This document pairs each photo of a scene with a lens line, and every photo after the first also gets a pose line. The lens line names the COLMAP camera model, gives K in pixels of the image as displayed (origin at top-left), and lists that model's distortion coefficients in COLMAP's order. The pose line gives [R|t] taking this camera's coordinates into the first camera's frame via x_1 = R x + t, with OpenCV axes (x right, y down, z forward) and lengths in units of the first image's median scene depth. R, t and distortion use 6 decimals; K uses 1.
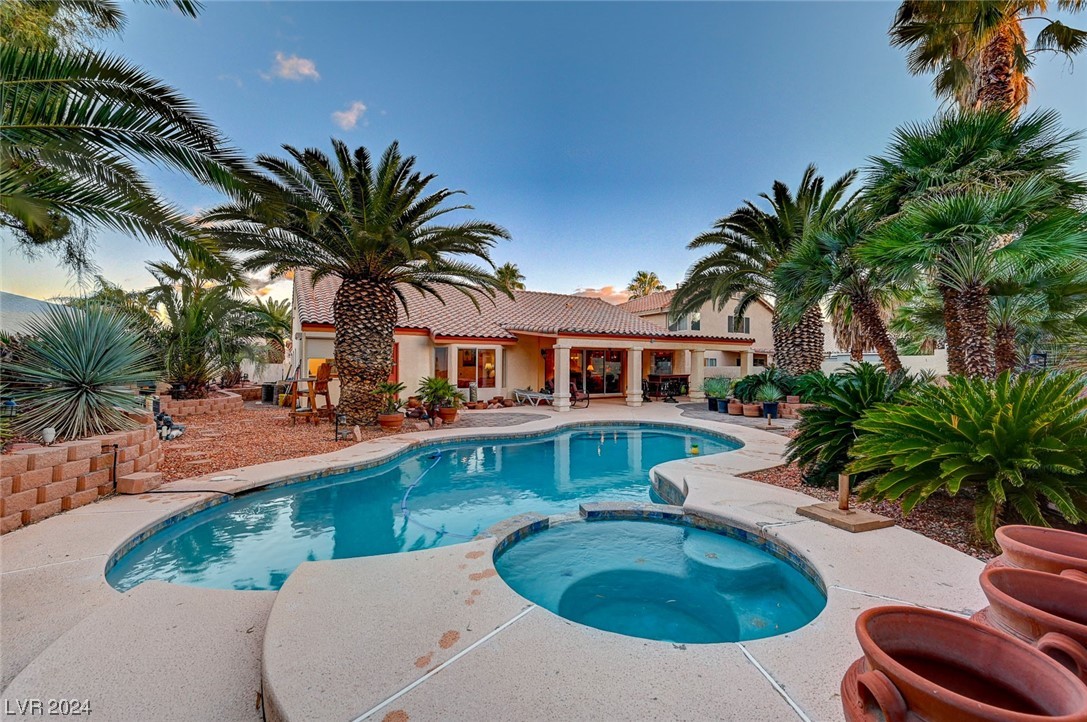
lens RADIAL K [[433.3, 0, 551.1], [0, 433.3, 361.9], [0, 0, 1]] dist [-0.001175, -0.001402]
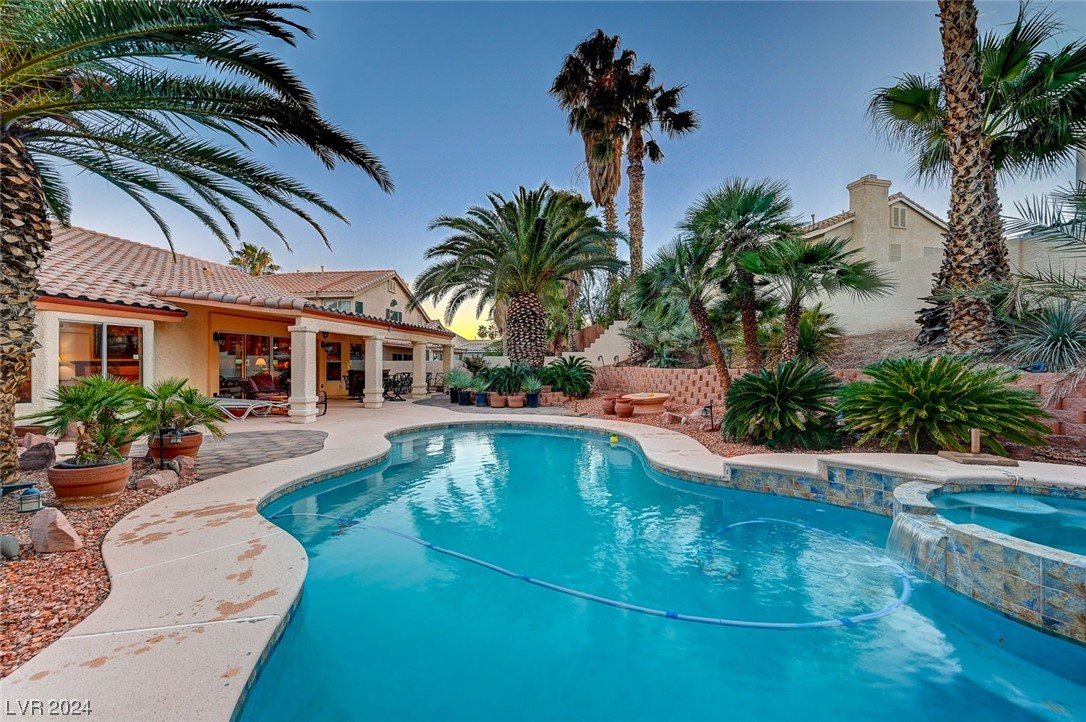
lens RADIAL K [[432.9, 0, 545.1], [0, 432.9, 362.7], [0, 0, 1]] dist [-0.001175, -0.001402]
pose [[0.622338, -0.000690, 0.782748, -0.277648], [-0.007168, 0.999953, 0.006580, 0.010832], [-0.782716, -0.009705, 0.622303, 0.267401]]
